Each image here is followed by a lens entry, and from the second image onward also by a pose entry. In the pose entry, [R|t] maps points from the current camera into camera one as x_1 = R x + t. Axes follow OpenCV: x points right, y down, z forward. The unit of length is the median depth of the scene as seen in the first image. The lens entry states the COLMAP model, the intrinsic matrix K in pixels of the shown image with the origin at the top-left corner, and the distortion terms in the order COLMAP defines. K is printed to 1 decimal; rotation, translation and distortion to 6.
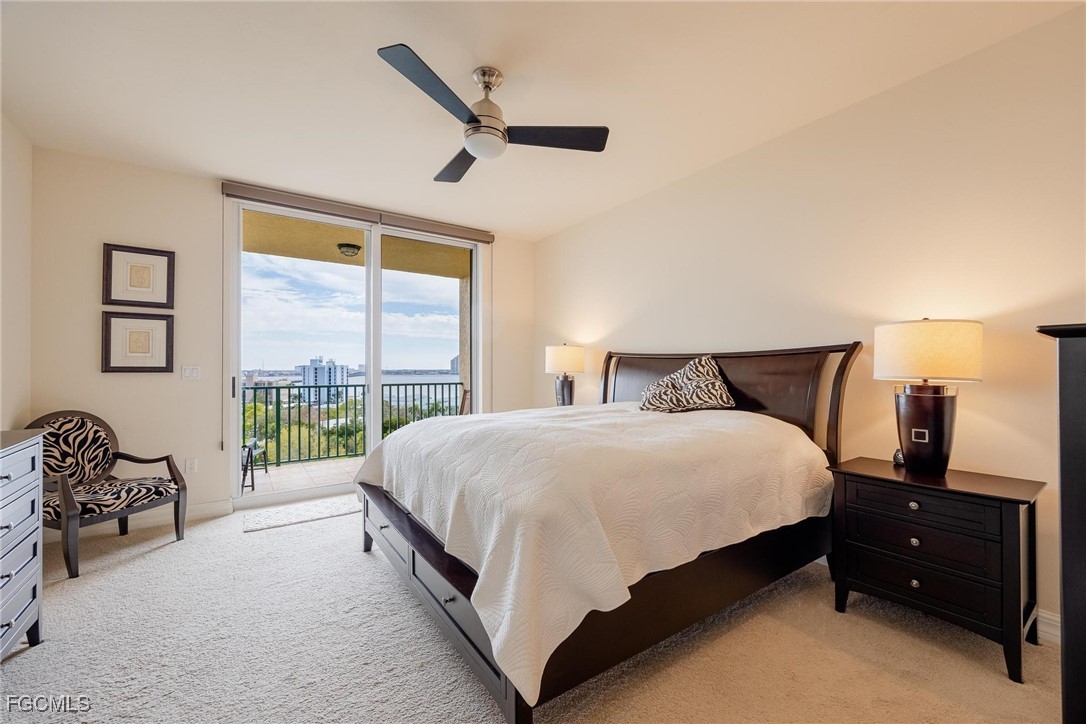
lens RADIAL K [[446.6, 0, 543.0], [0, 446.6, 362.0], [0, 0, 1]] dist [-0.000362, -0.000047]
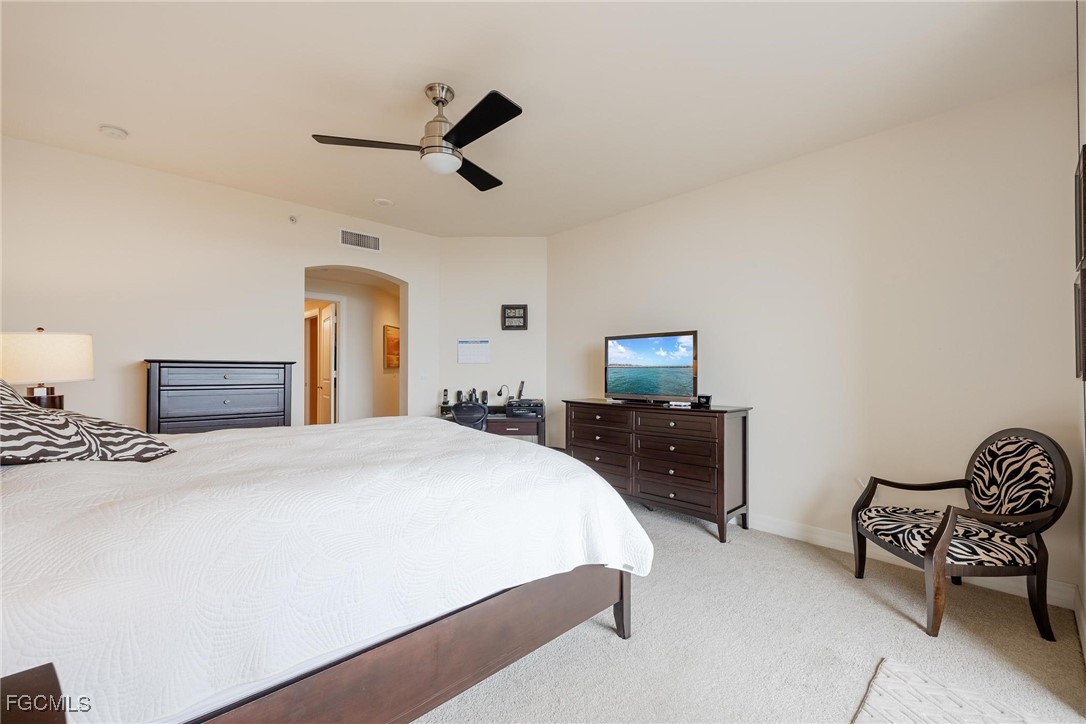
lens RADIAL K [[446.6, 0, 543.0], [0, 446.6, 362.0], [0, 0, 1]] dist [-0.000362, -0.000047]
pose [[-0.986110, -0.002206, -0.166077, -0.149088], [0.002953, 0.999521, -0.030805, 0.017967], [0.166066, -0.030868, -0.985631, 1.647829]]
